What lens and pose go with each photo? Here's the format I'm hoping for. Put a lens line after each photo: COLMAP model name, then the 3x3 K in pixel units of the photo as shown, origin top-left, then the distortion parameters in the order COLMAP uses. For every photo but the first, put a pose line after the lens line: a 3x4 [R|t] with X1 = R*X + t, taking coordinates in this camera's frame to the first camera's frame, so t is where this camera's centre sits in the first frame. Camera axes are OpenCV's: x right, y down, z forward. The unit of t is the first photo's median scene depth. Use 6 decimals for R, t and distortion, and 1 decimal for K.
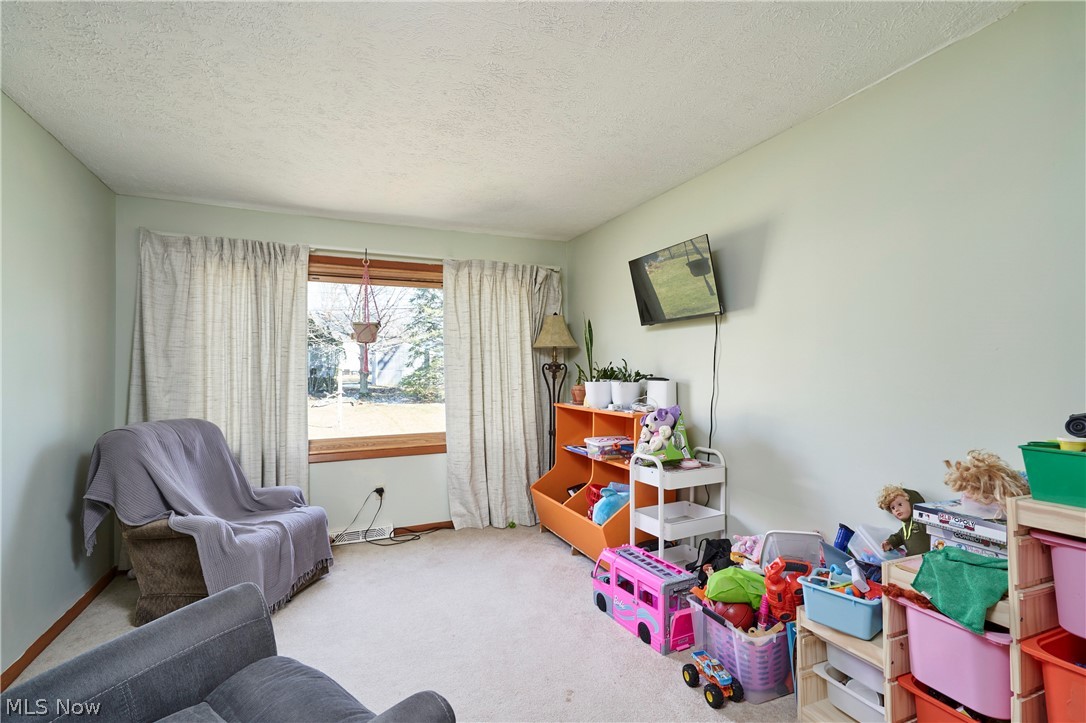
lens RADIAL K [[501.4, 0, 544.9], [0, 501.4, 366.4], [0, 0, 1]] dist [-0.002149, 0.000426]
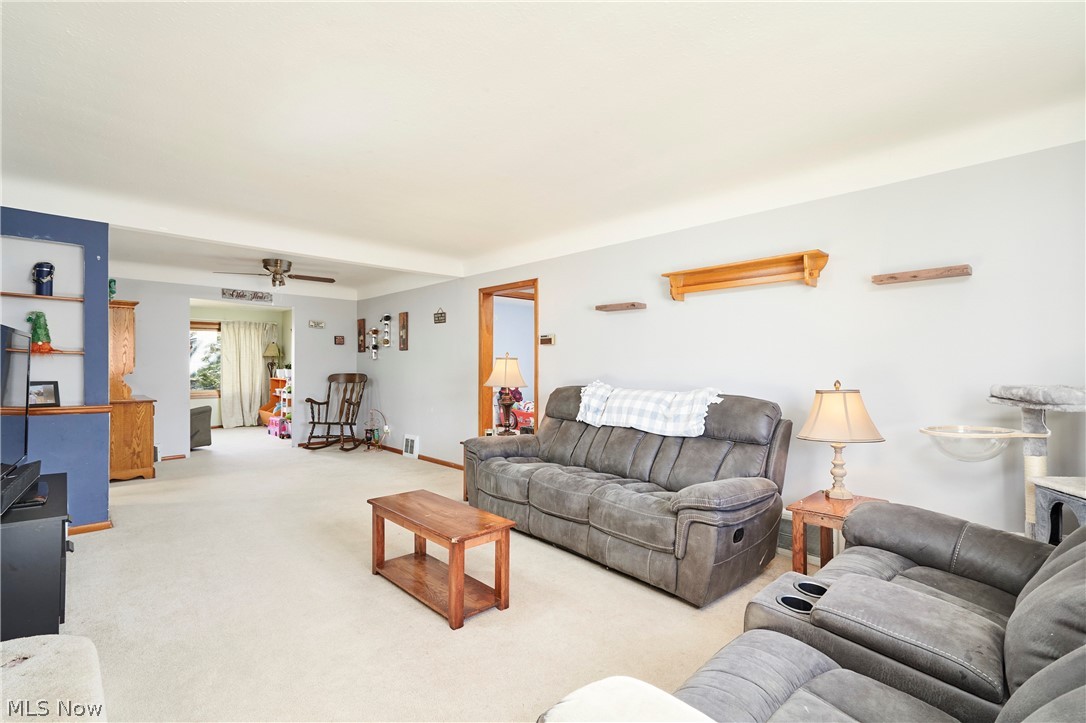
lens RADIAL K [[501.4, 0, 544.9], [0, 501.4, 366.4], [0, 0, 1]] dist [-0.002149, 0.000426]
pose [[0.944981, 0.006101, 0.327068, 0.490772], [-0.010057, 0.999895, 0.010406, -0.026080], [-0.326970, -0.013123, 0.944943, -1.836546]]
